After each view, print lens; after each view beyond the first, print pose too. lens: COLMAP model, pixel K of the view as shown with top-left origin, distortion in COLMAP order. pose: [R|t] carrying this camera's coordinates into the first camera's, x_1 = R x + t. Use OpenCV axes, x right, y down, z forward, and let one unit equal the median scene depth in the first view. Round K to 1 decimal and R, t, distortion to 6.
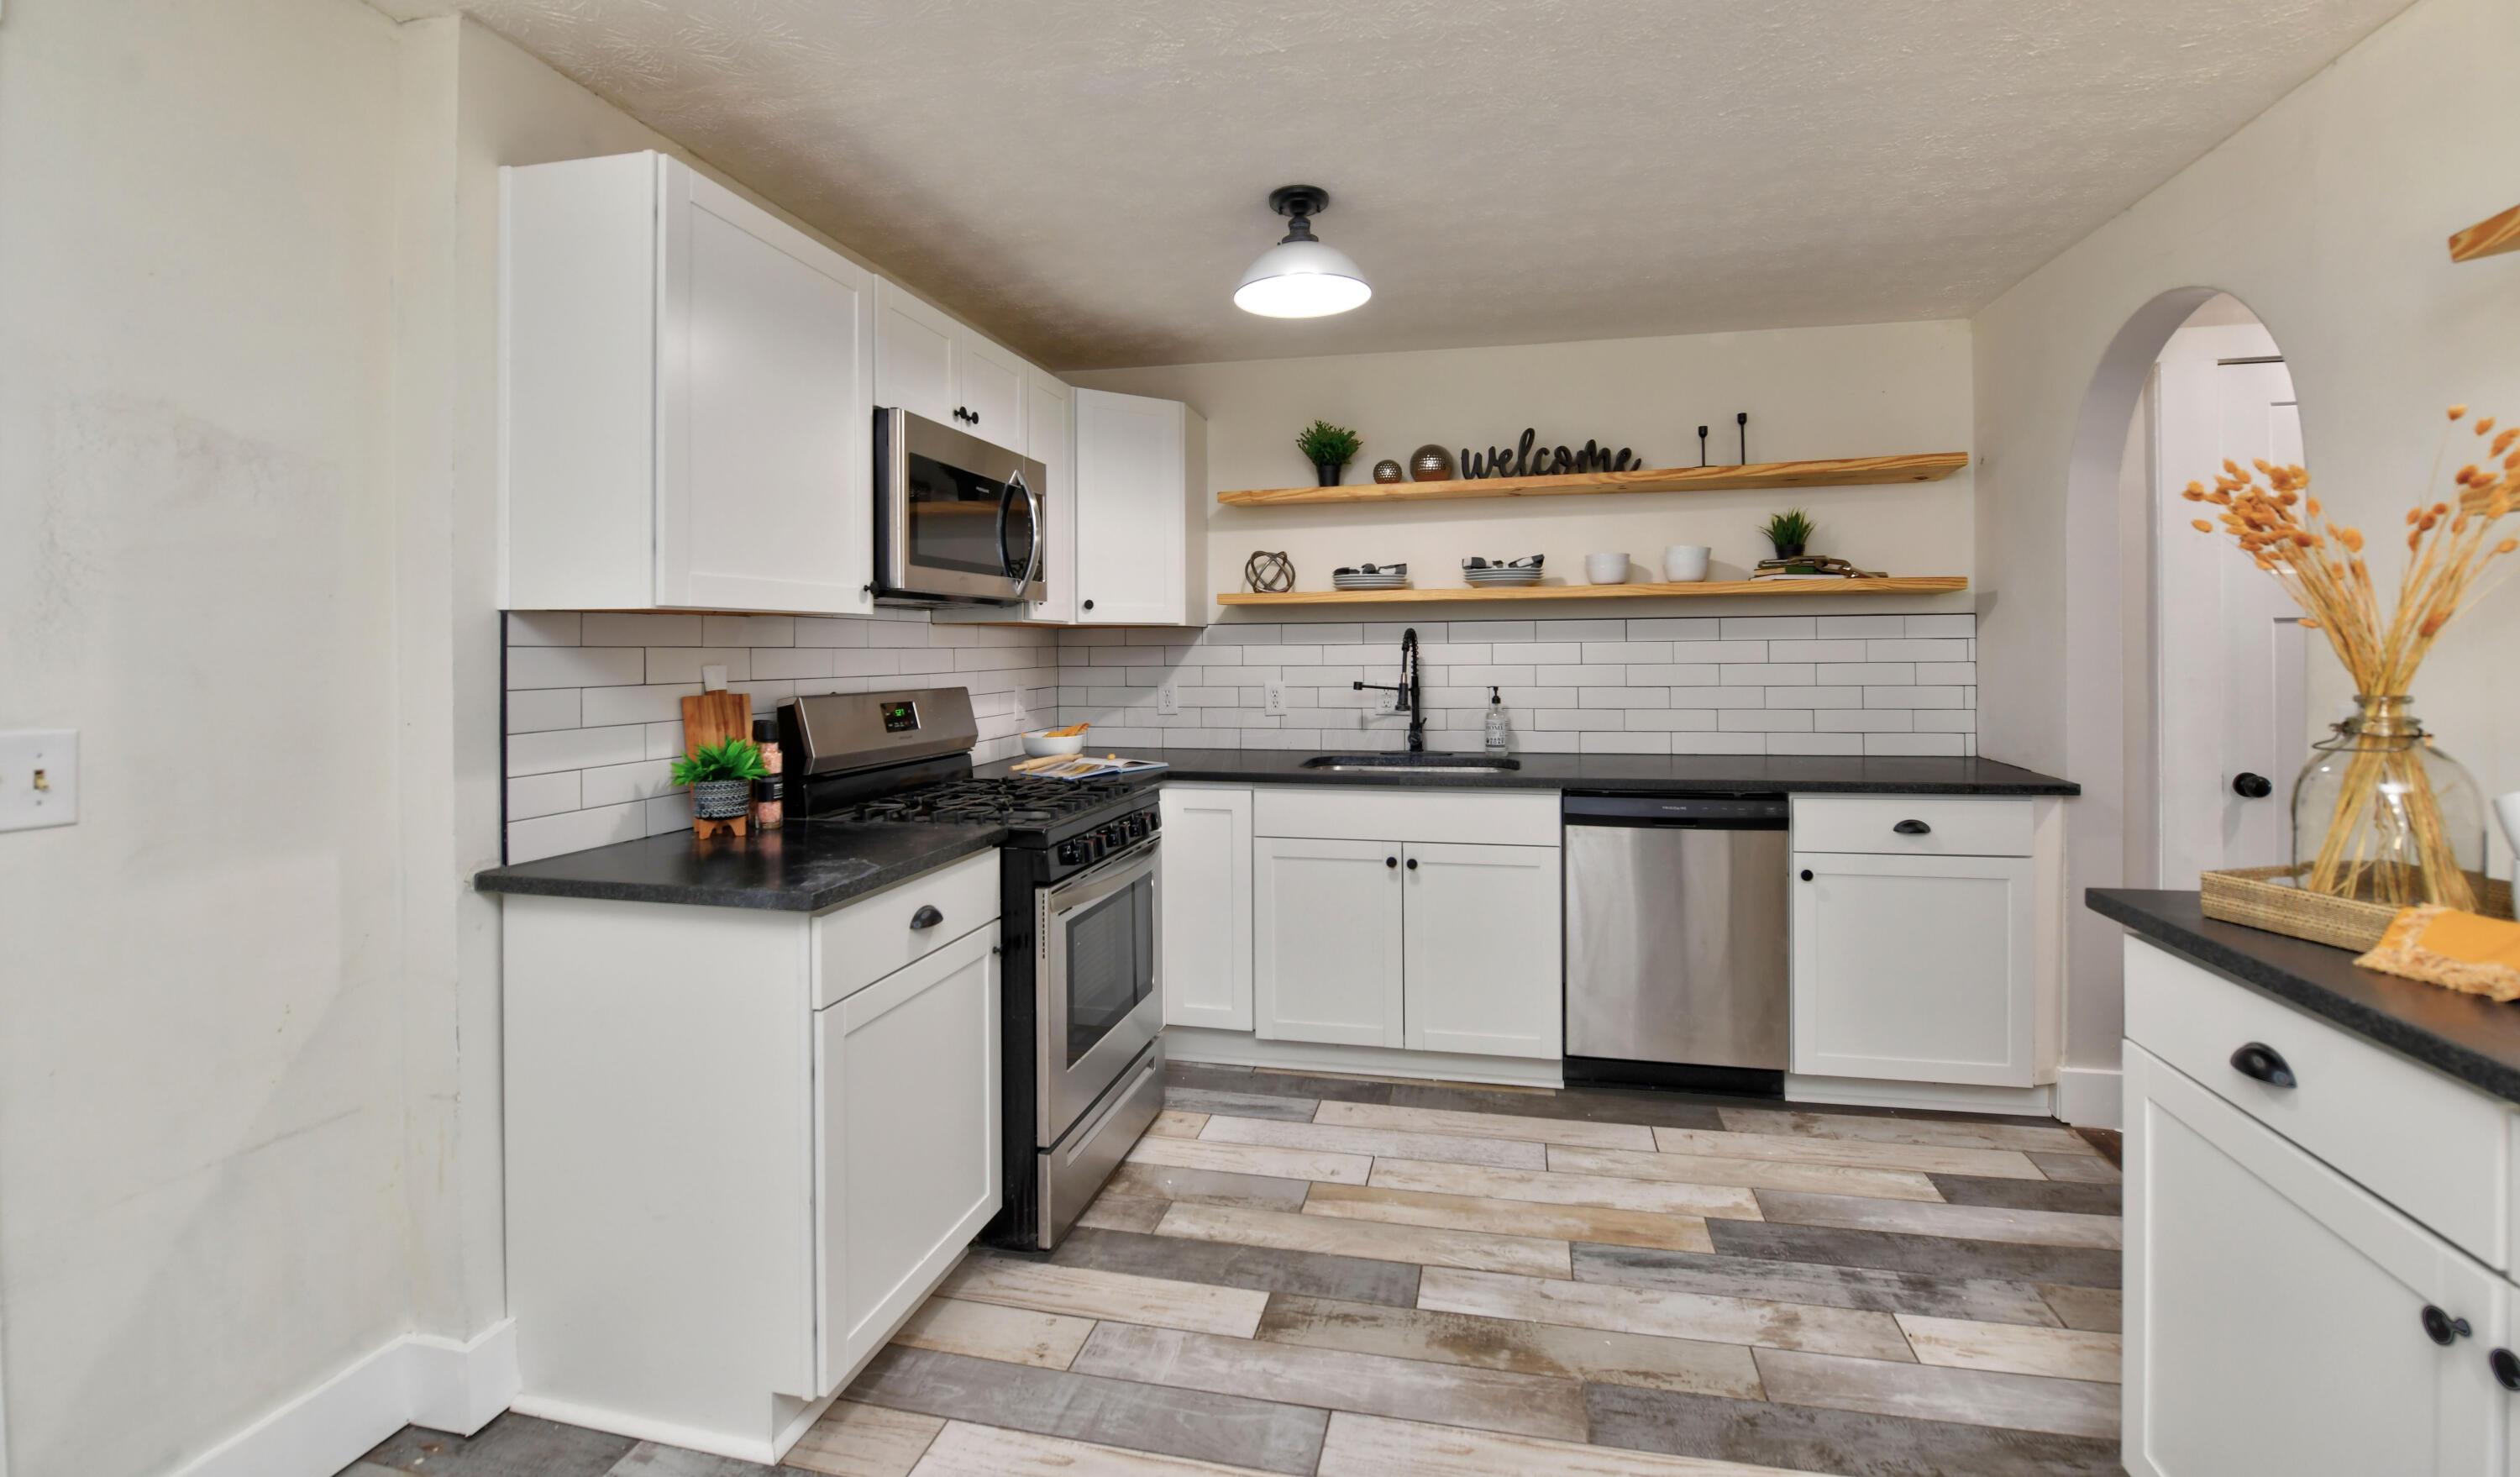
lens RADIAL K [[1078.8, 0, 1271.5], [0, 1078.8, 645.7], [0, 0, 1]] dist [0.000323, -0.007439]
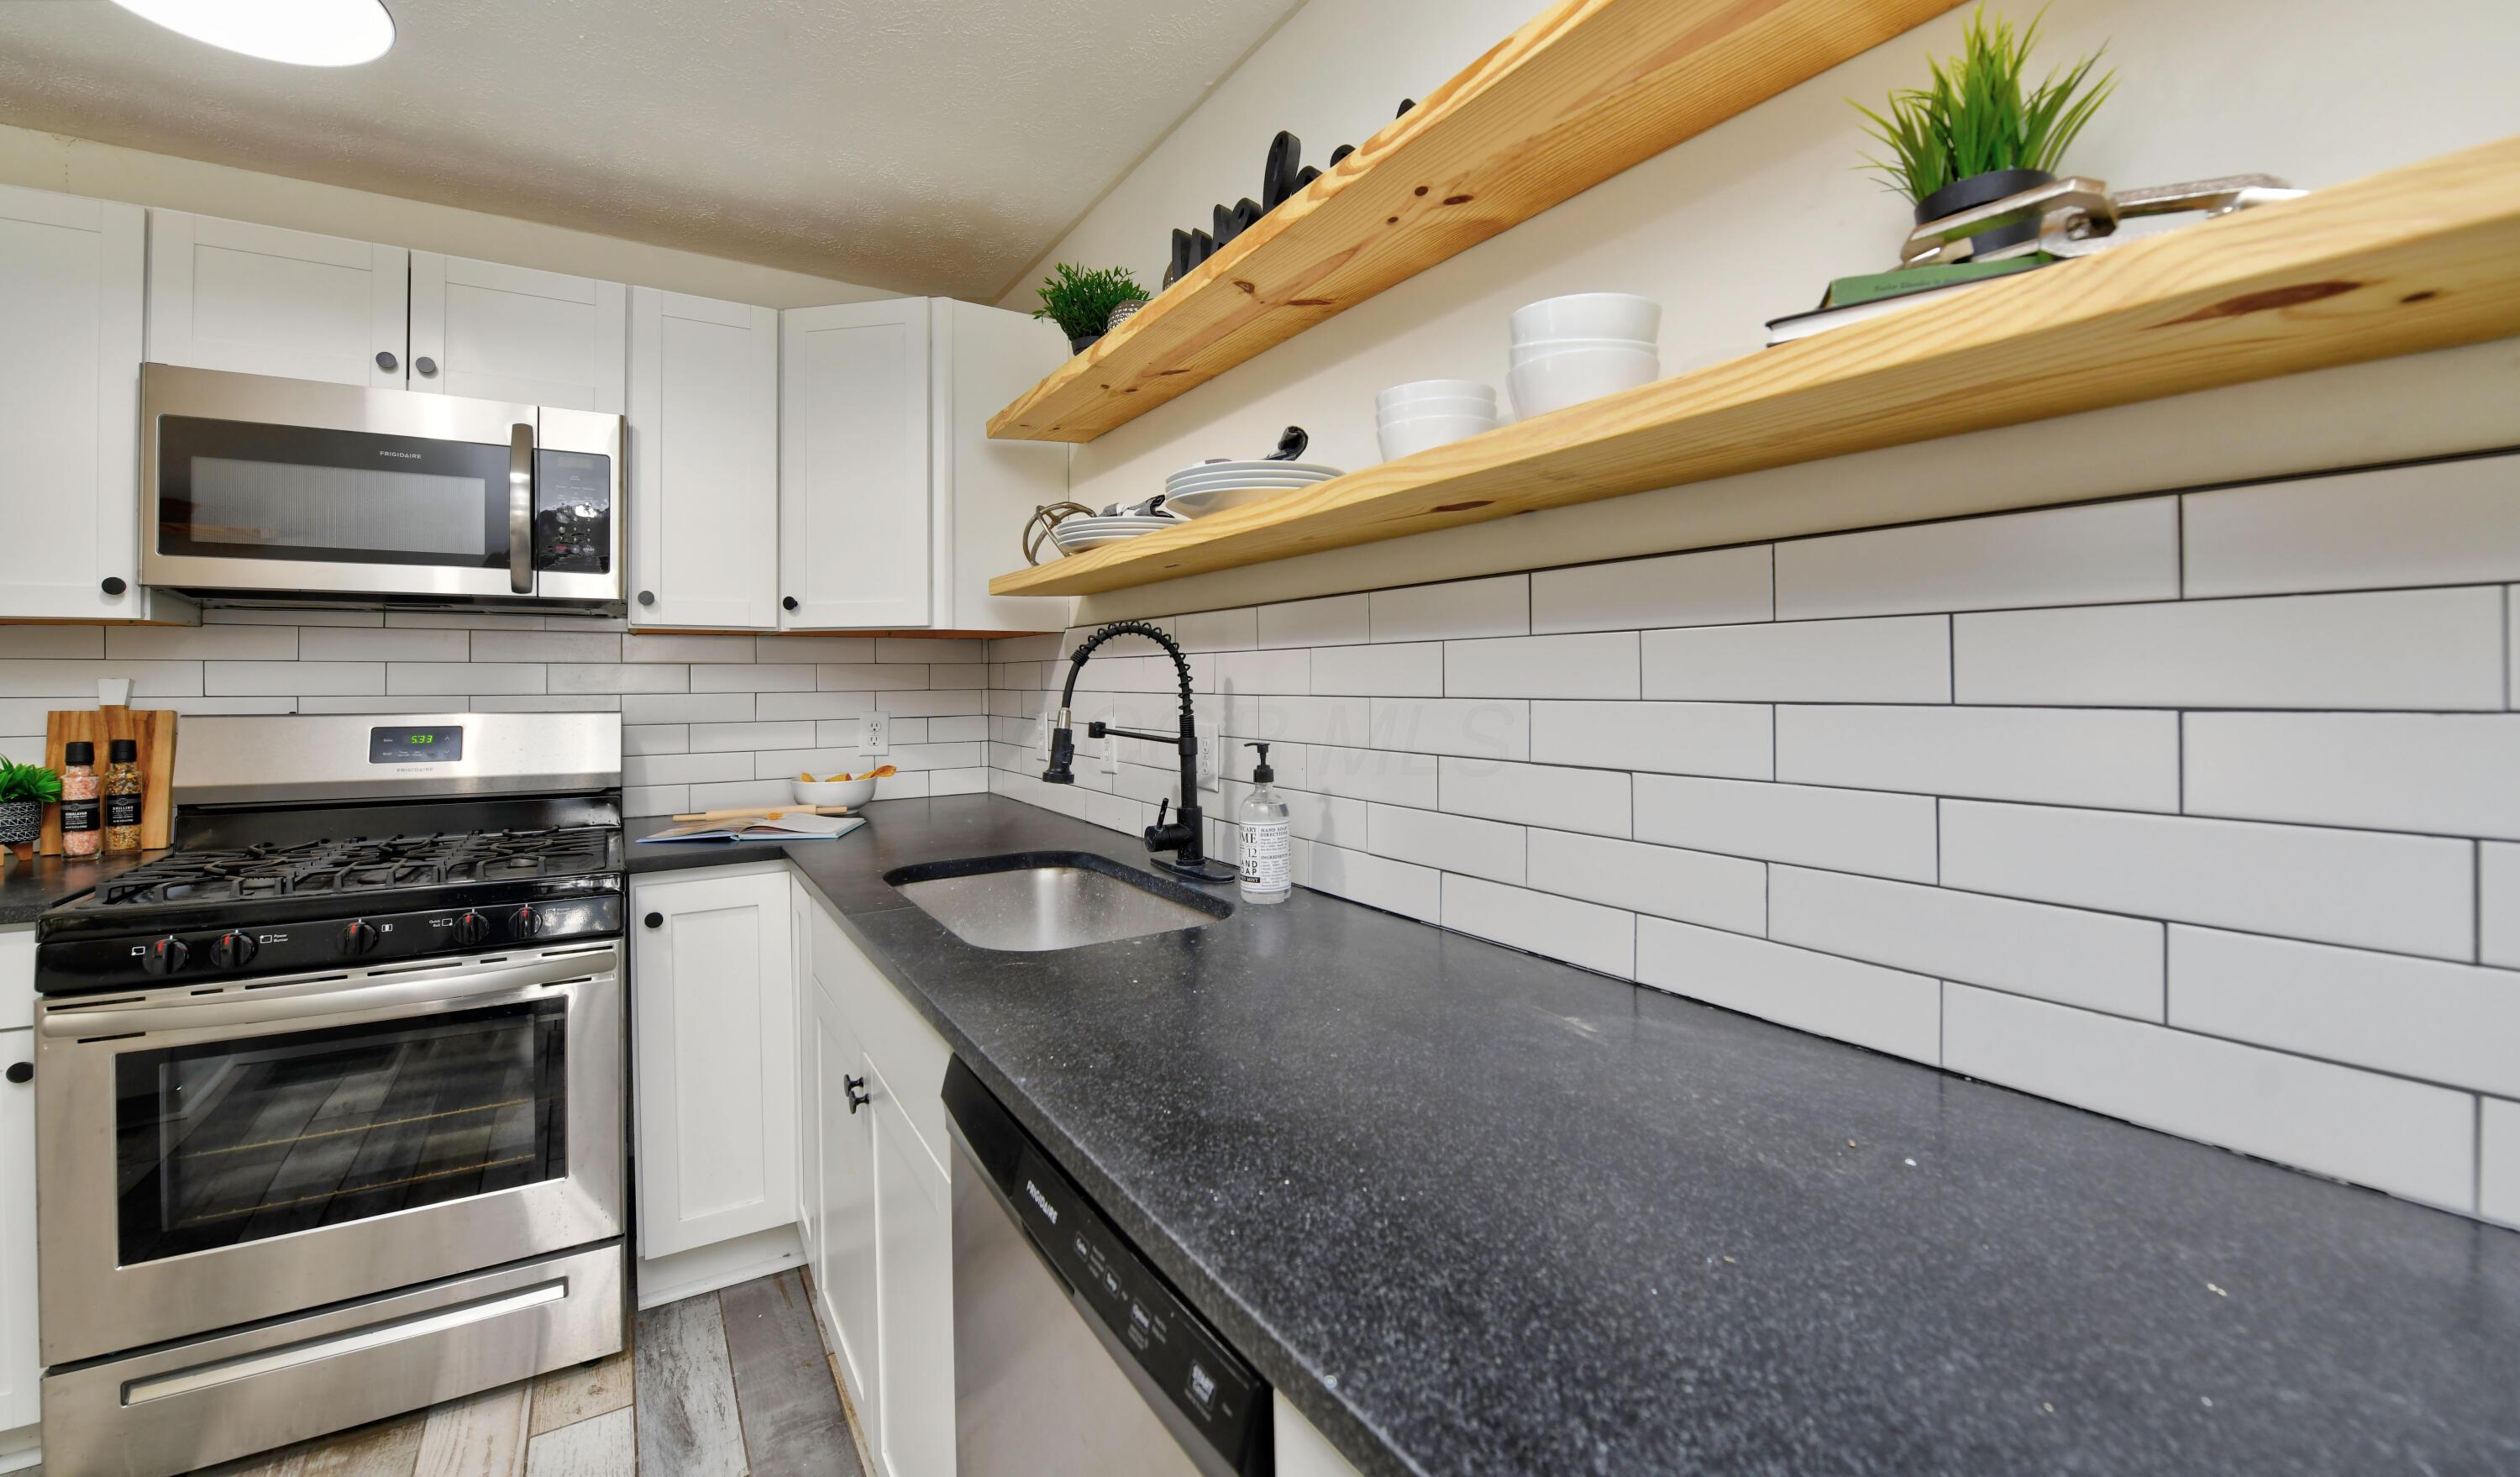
lens RADIAL K [[1033.7, 0, 1260.0], [0, 1033.7, 738.5], [0, 0, 1]] dist [-0.000790, -0.000293]
pose [[0.703207, 0.045143, -0.709551, 0.656647], [-0.000128, 0.997990, 0.063368, 0.012259], [0.710985, -0.044470, 0.701800, 0.925406]]
